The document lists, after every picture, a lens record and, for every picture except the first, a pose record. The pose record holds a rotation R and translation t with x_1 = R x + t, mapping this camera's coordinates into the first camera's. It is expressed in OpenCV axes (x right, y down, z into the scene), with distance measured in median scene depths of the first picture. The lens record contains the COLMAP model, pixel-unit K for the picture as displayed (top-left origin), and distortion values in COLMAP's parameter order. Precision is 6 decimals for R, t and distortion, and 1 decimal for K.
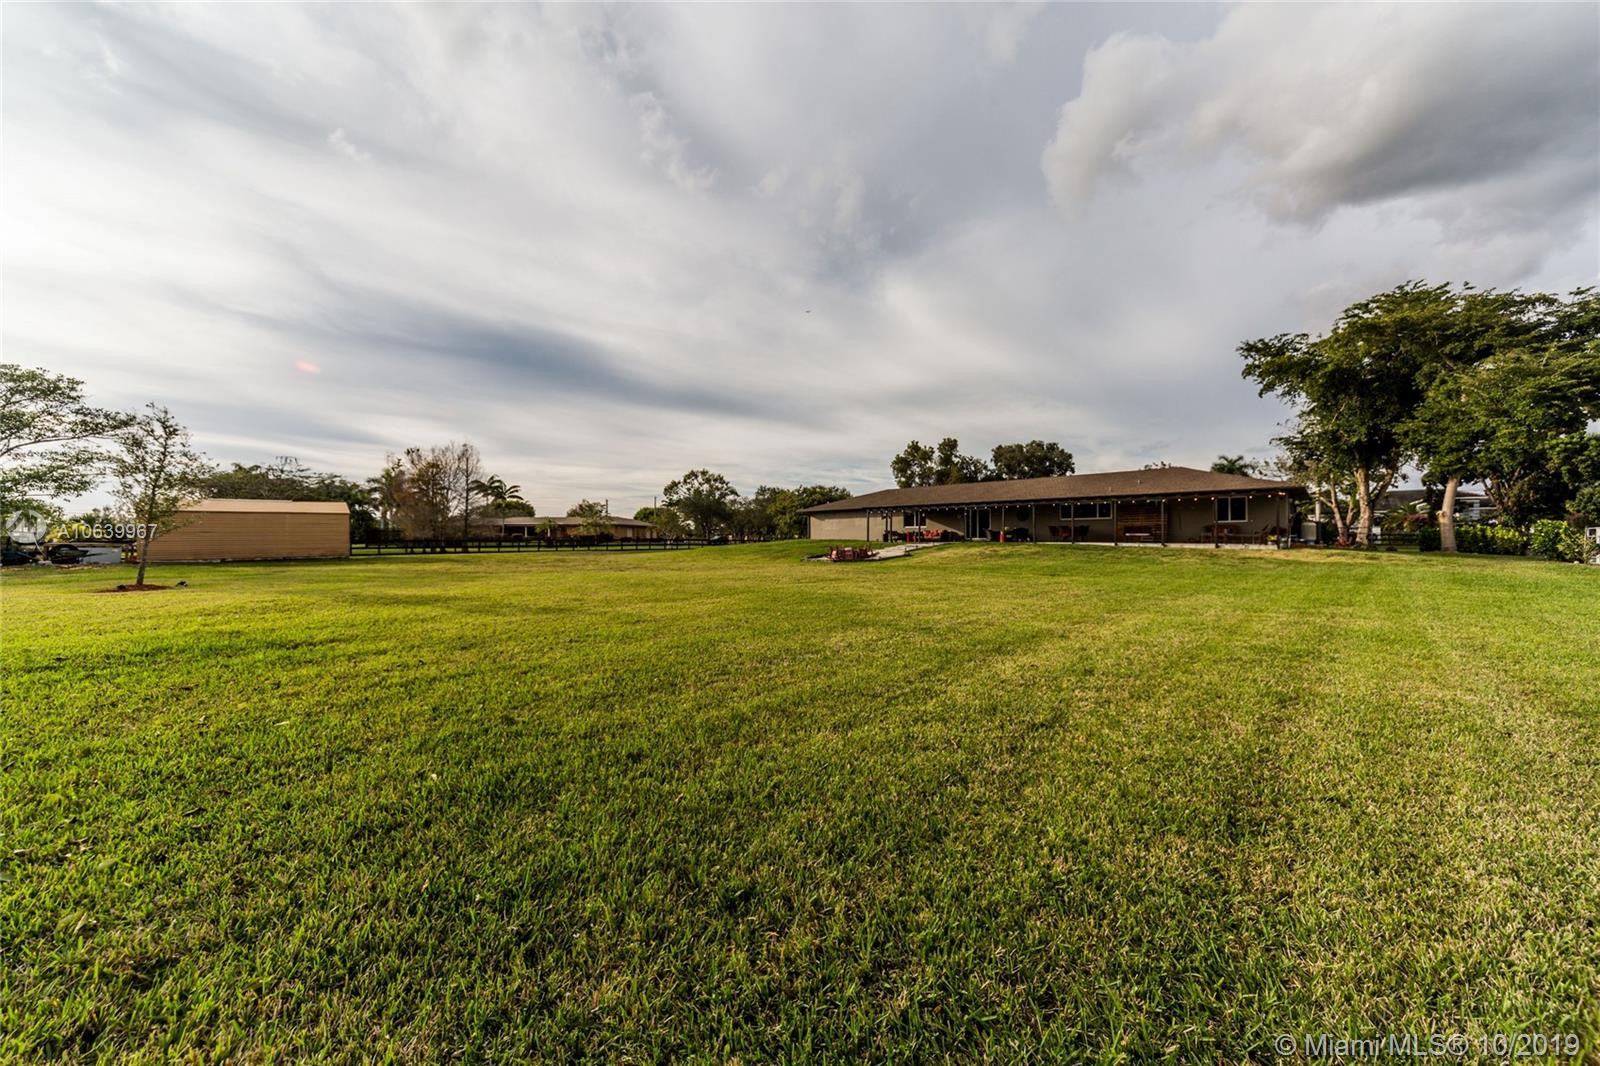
lens RADIAL K [[550.7, 0, 800.0], [0, 550.7, 533.0], [0, 0, 1]] dist [-0.000362, 0.000066]
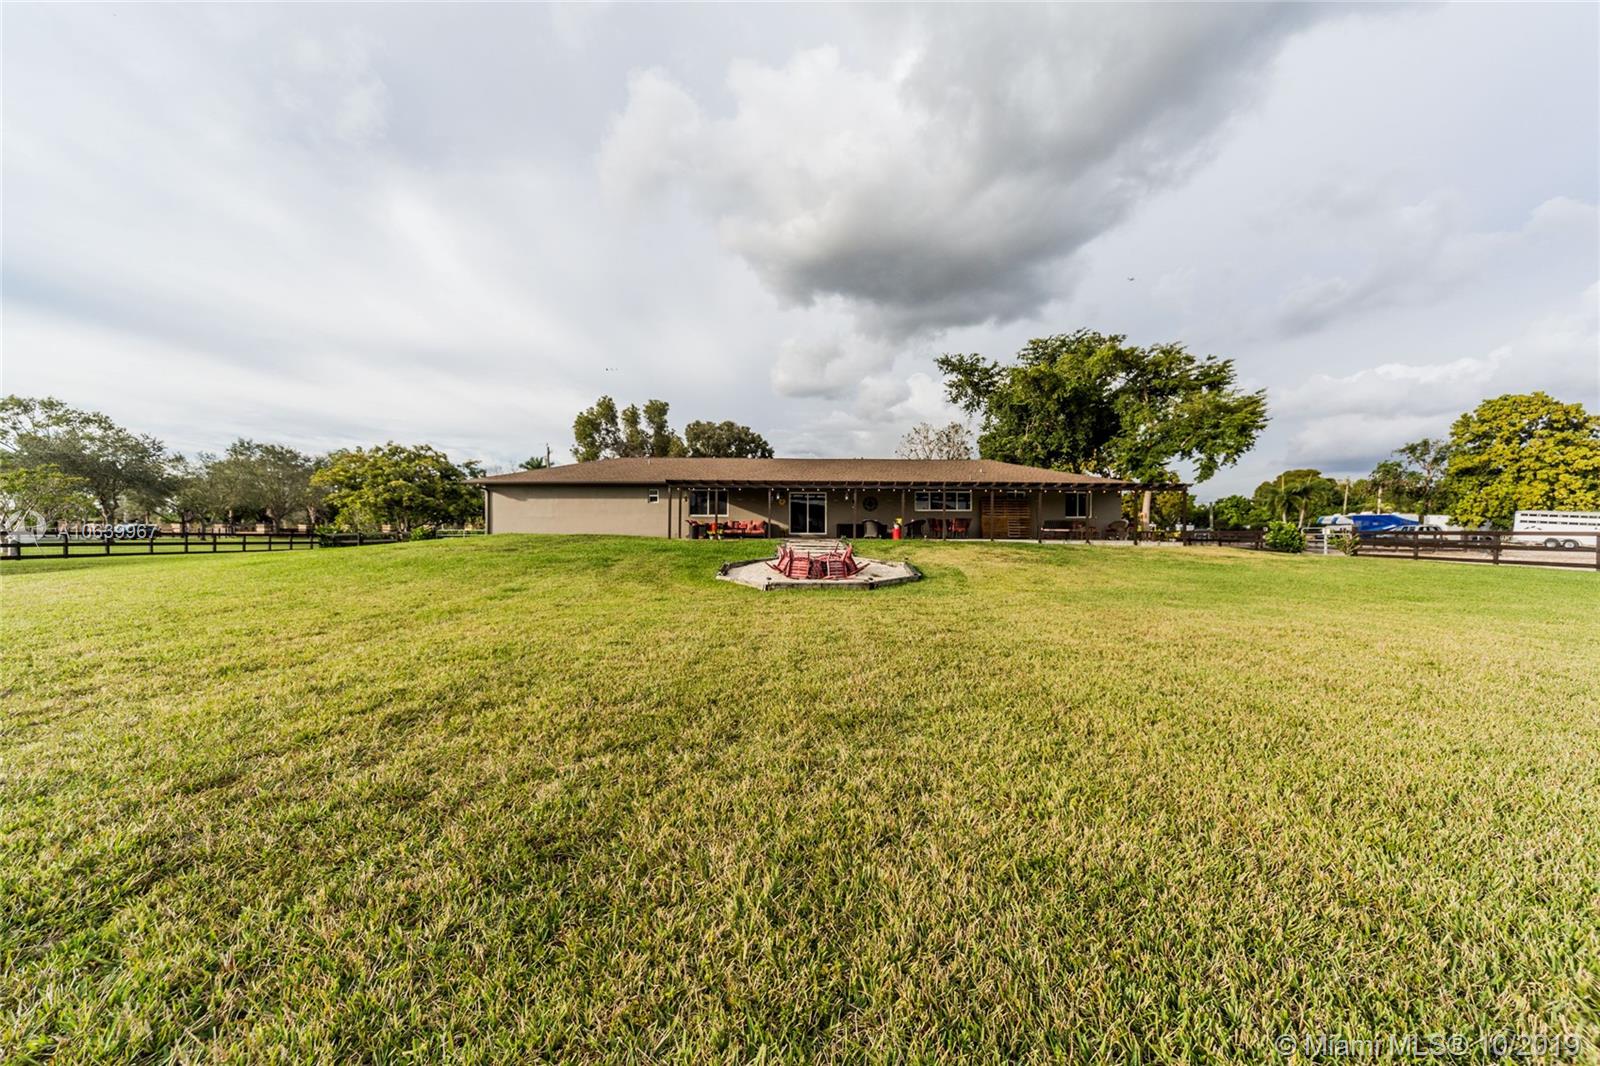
lens RADIAL K [[550.7, 0, 800.0], [0, 550.7, 533.0], [0, 0, 1]] dist [-0.000362, 0.000066]
pose [[0.701011, 0.000055, 0.713150, -0.132466], [-0.011134, 0.999879, 0.010867, 0.000943], [-0.713064, -0.015558, 0.700927, 0.325286]]
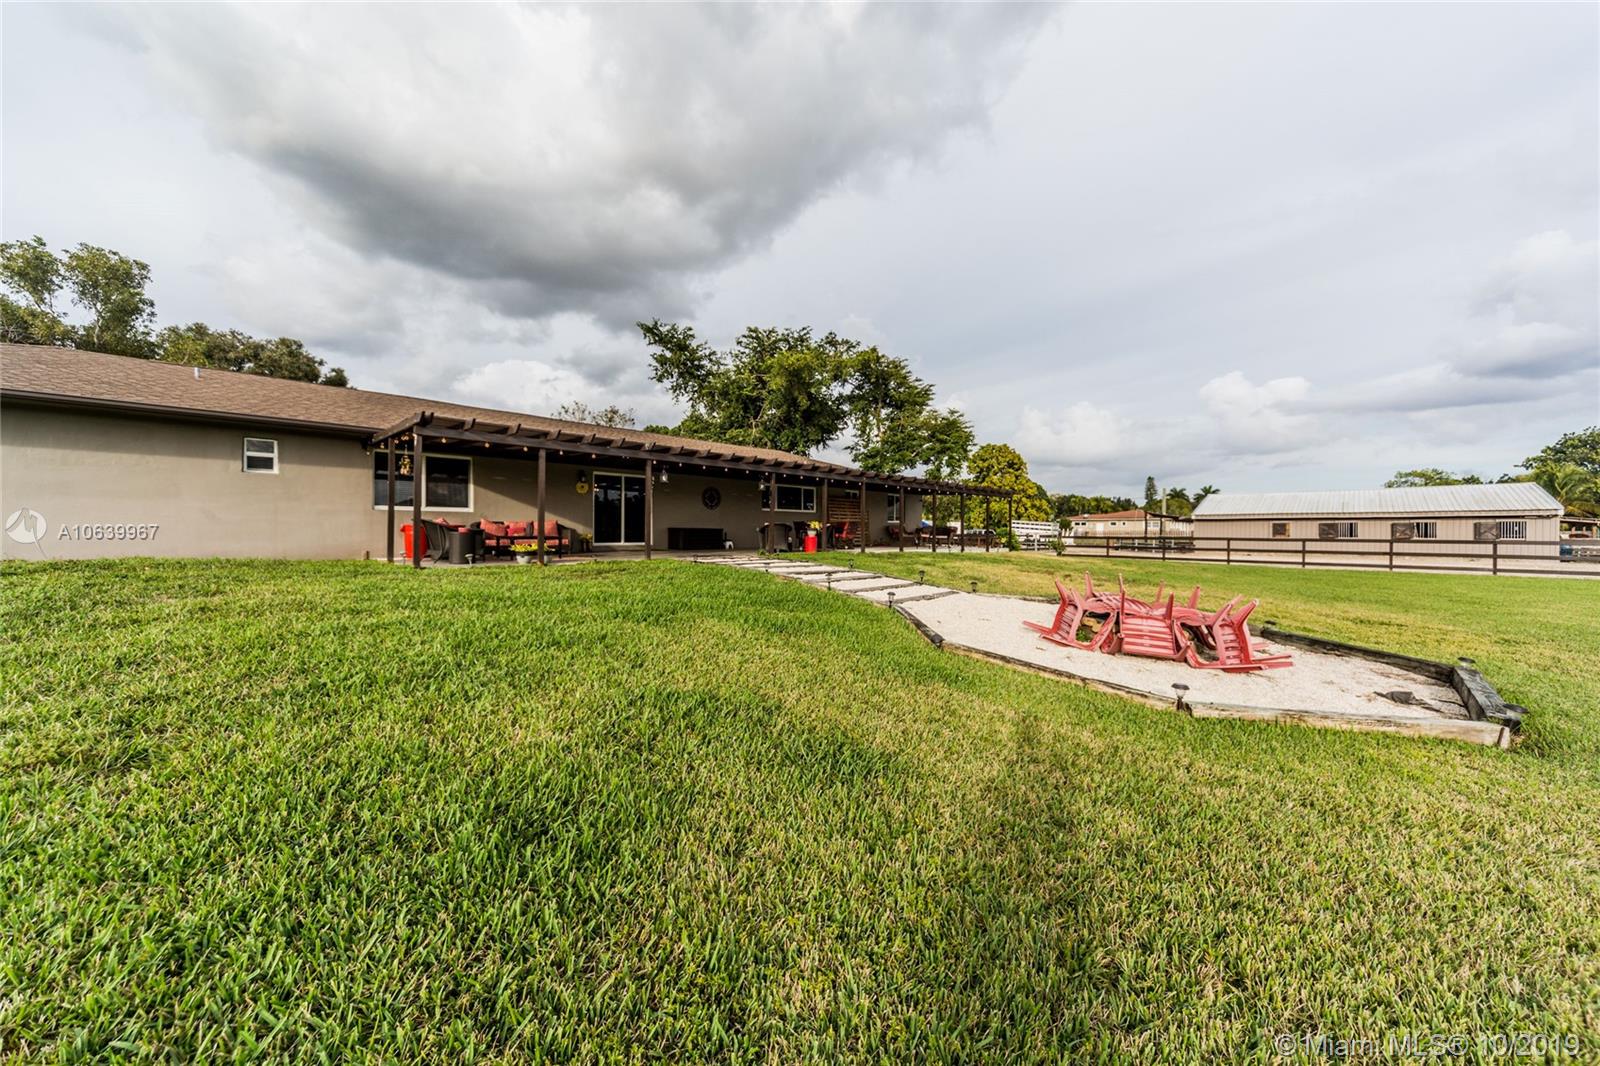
lens RADIAL K [[550.7, 0, 800.0], [0, 550.7, 533.0], [0, 0, 1]] dist [-0.000362, 0.000066]
pose [[0.017820, -0.001600, 0.999840, -0.068991], [-0.014343, 0.999895, 0.001856, -0.000668], [-0.999738, -0.014374, 0.017796, 0.557435]]
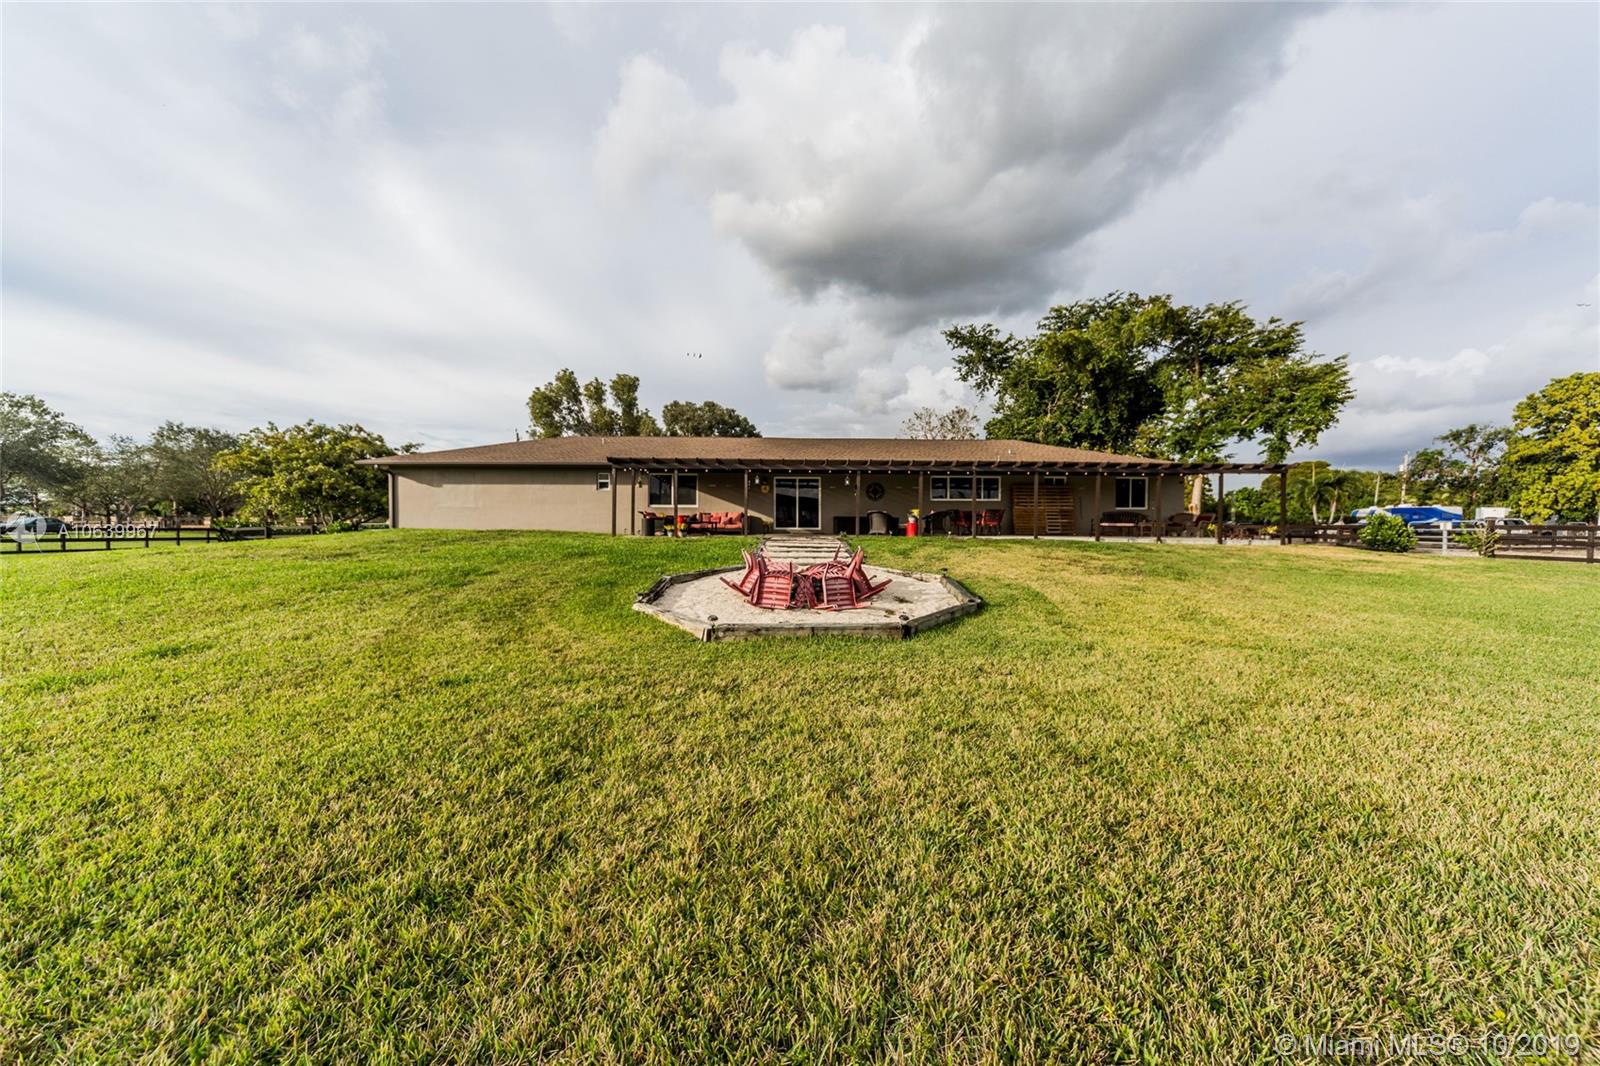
lens RADIAL K [[550.7, 0, 800.0], [0, 550.7, 533.0], [0, 0, 1]] dist [-0.000362, 0.000066]
pose [[0.692876, -0.008460, 0.721007, -0.062666], [-0.011578, 0.999672, 0.022856, 0.000936], [-0.720964, -0.024185, 0.692550, 0.388003]]
